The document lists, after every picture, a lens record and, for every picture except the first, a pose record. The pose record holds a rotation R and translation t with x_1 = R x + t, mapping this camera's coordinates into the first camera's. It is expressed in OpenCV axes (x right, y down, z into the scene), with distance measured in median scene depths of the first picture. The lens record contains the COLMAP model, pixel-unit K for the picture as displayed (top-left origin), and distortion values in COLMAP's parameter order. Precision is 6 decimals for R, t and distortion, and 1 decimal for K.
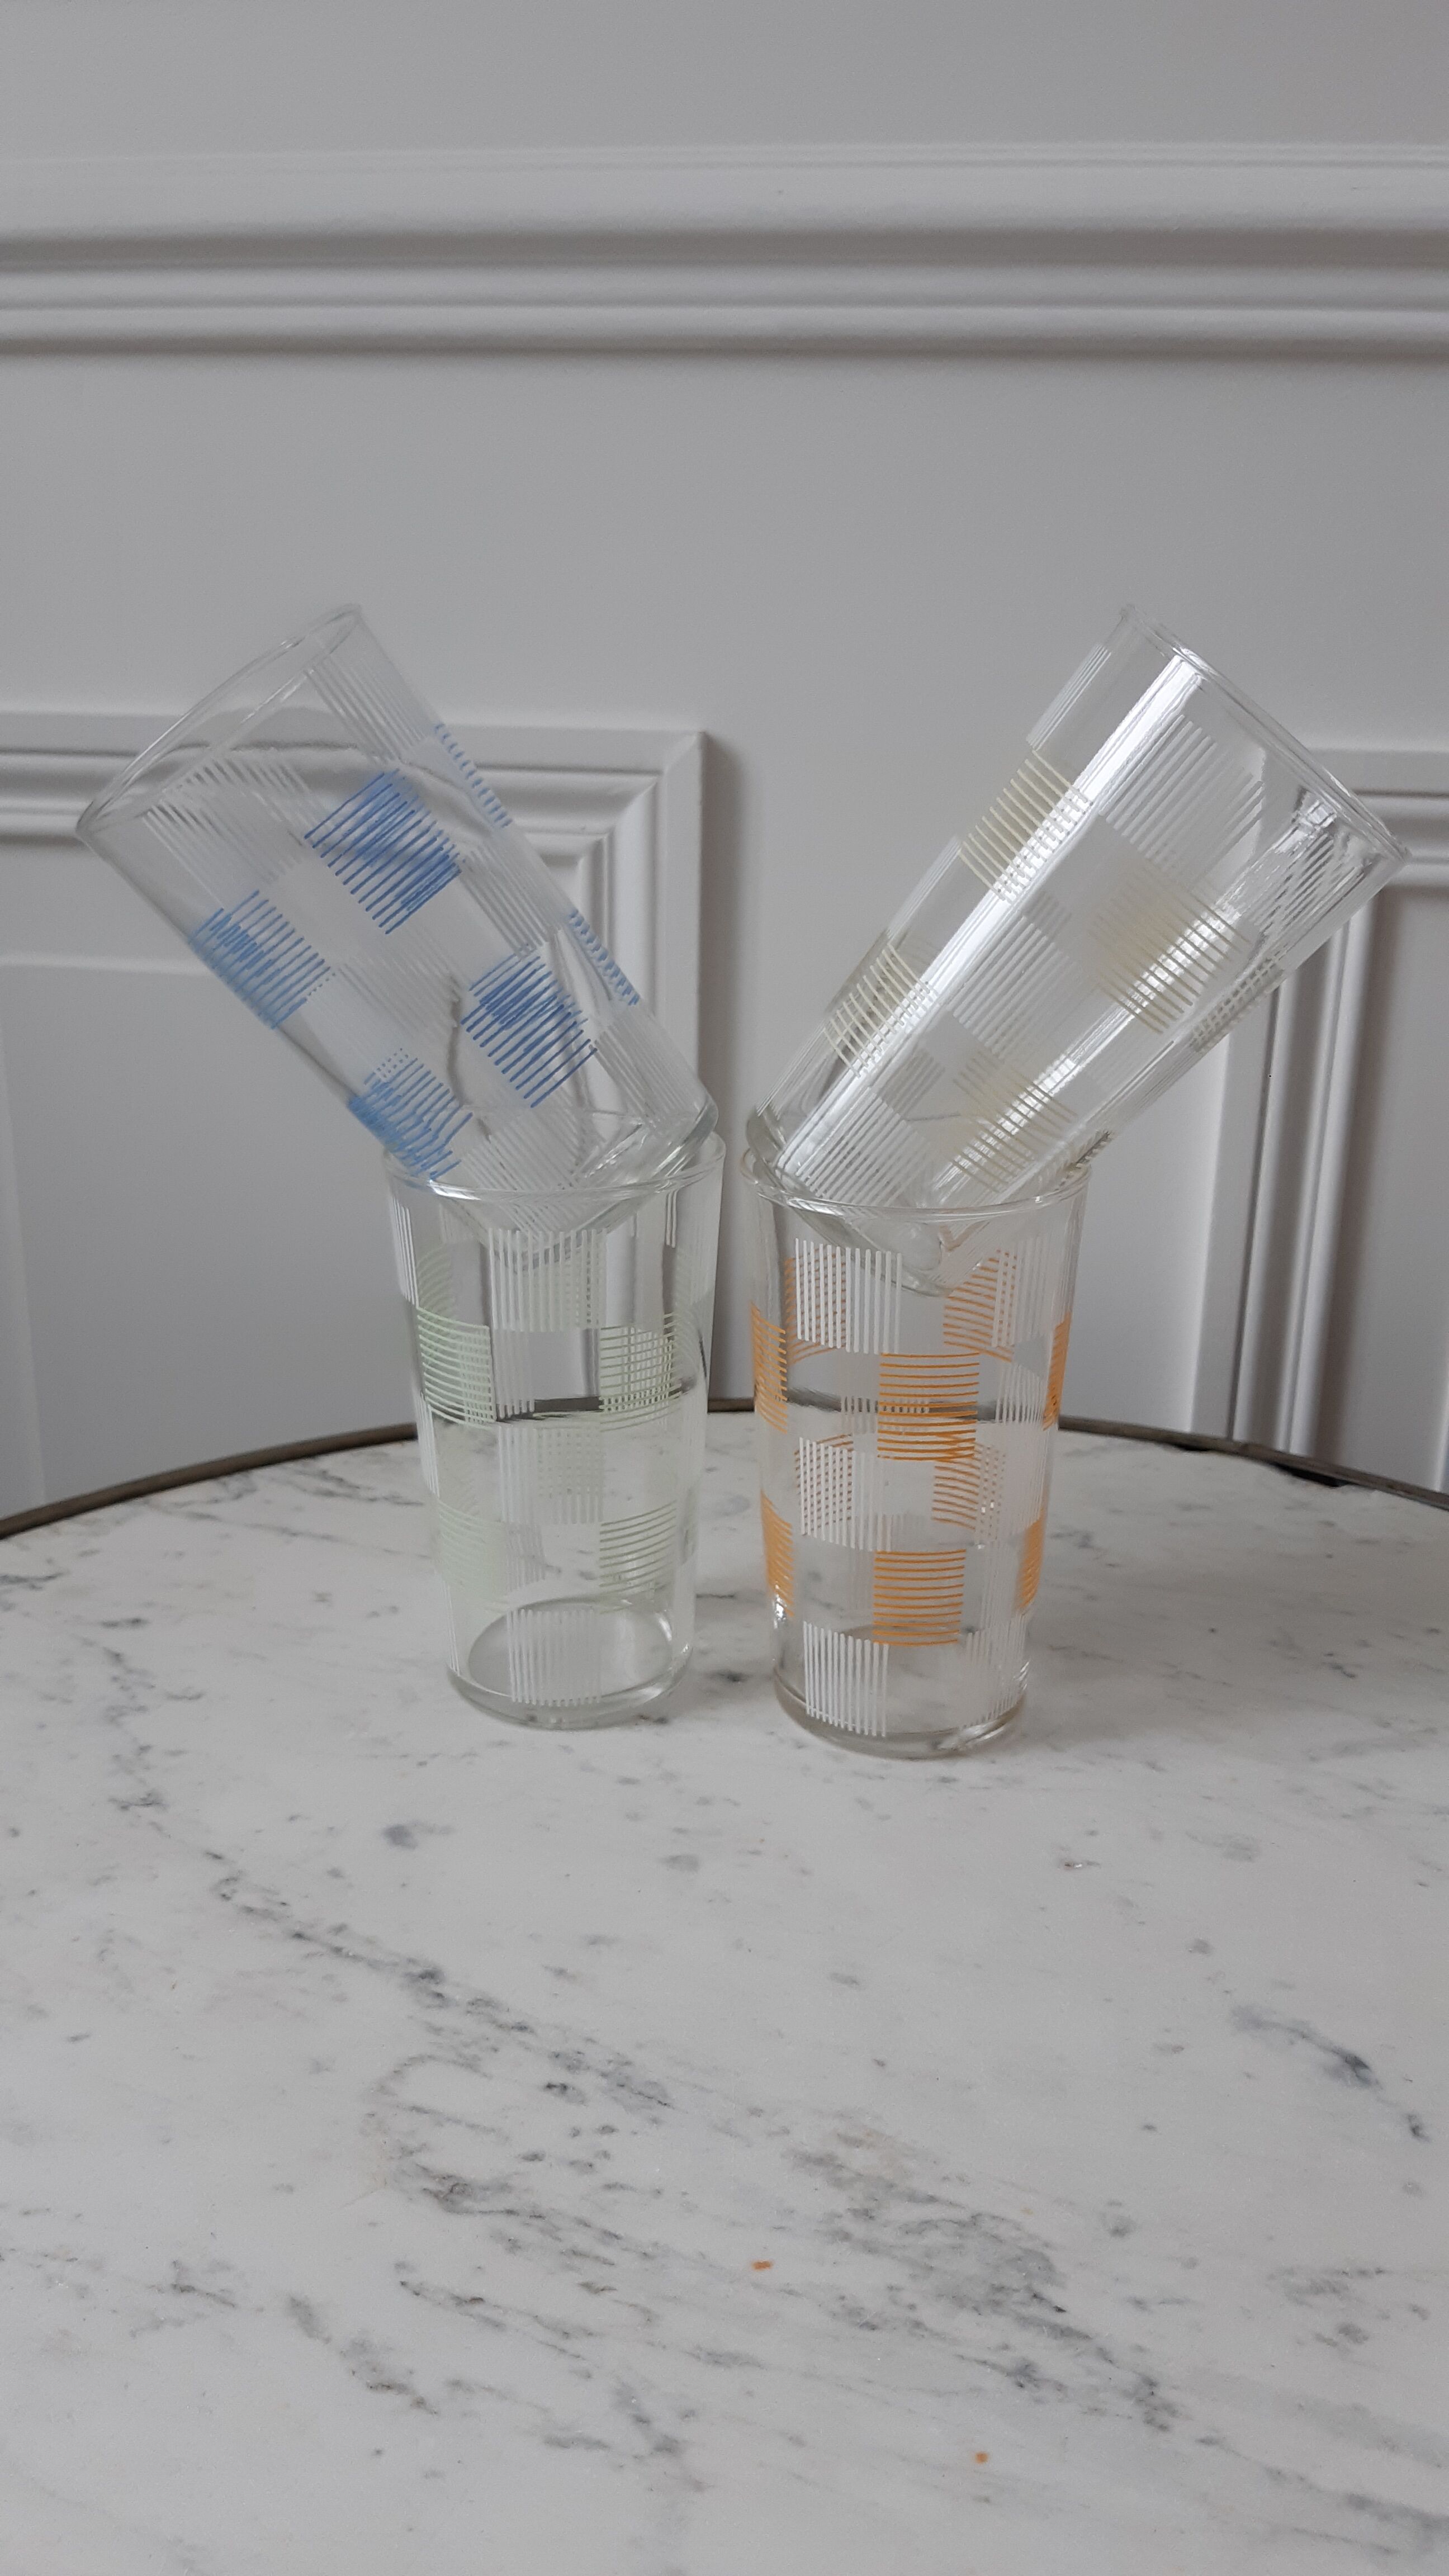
lens RADIAL K [[1983.9, 0, 724.5], [0, 1983.9, 1288.0], [0, 0, 1]] dist [0.008336, -0.090102]
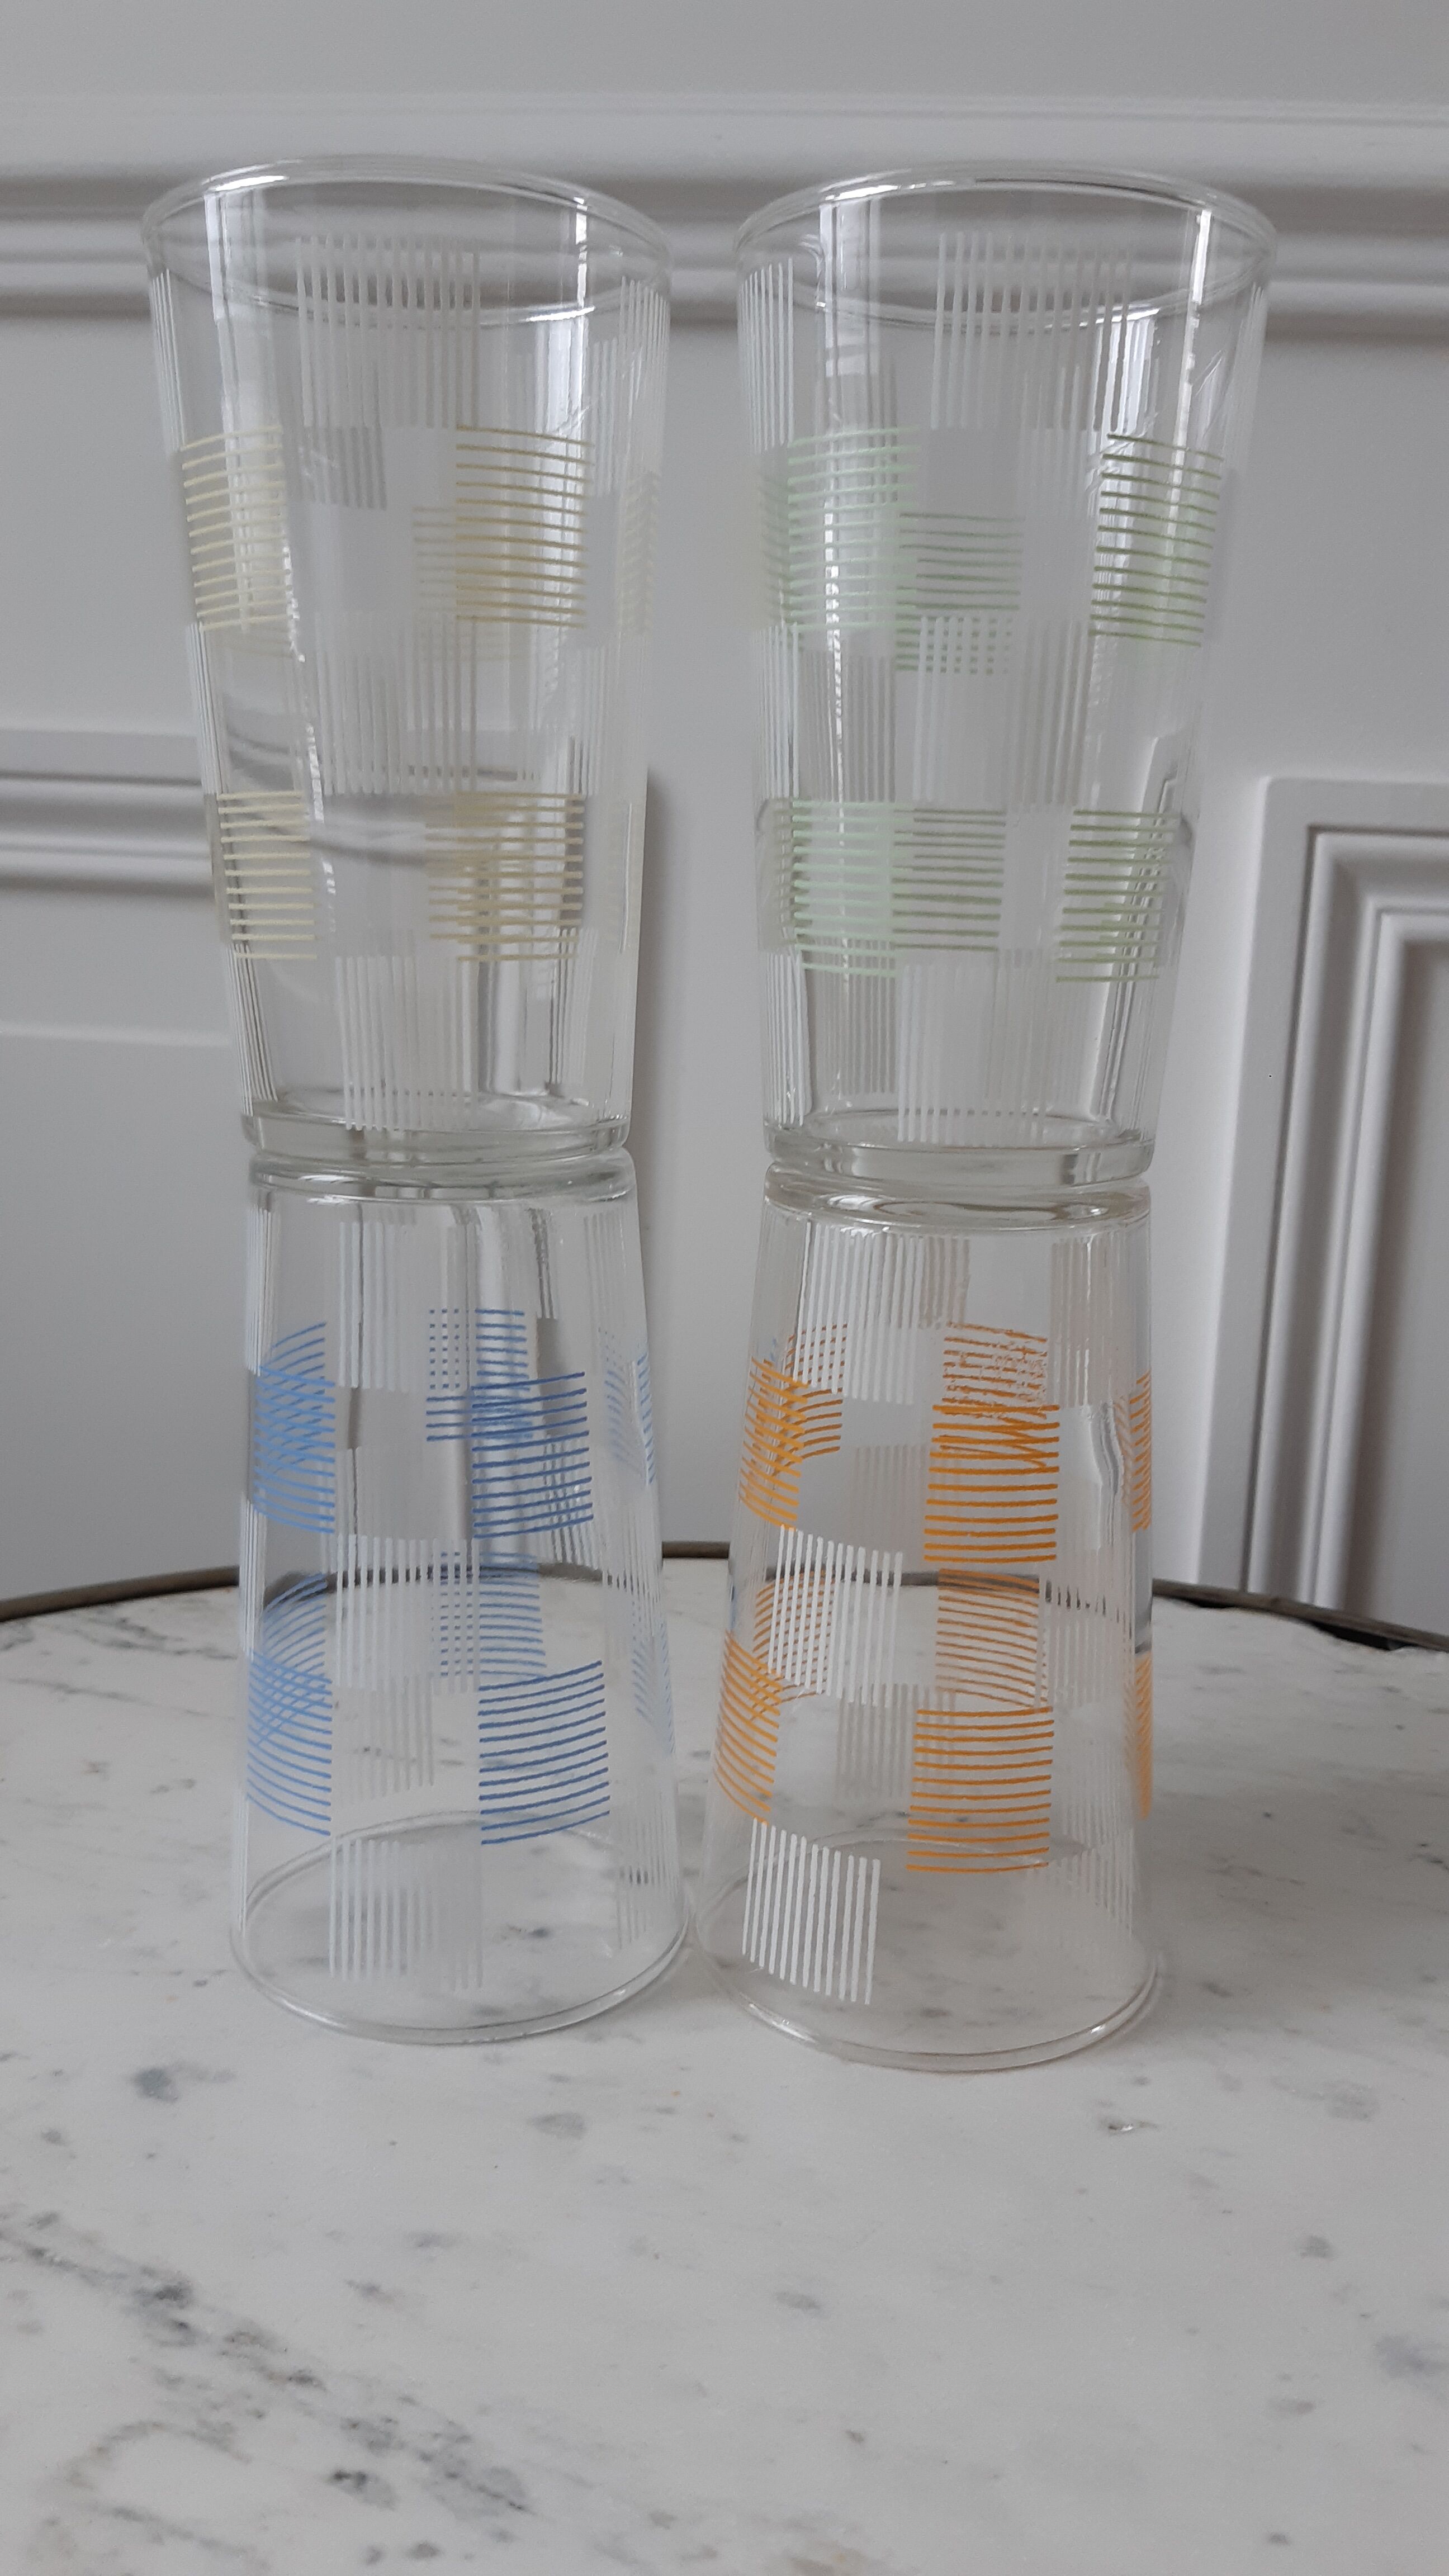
lens RADIAL K [[1986.5, 0, 724.5], [0, 1986.5, 1288.0], [0, 0, 1]] dist [-0.003520, -0.065270]
pose [[0.998939, 0.018327, 0.042245, 0.001769], [-0.012556, 0.991032, -0.133030, 0.099110], [-0.044305, 0.132359, 0.990211, 0.296639]]
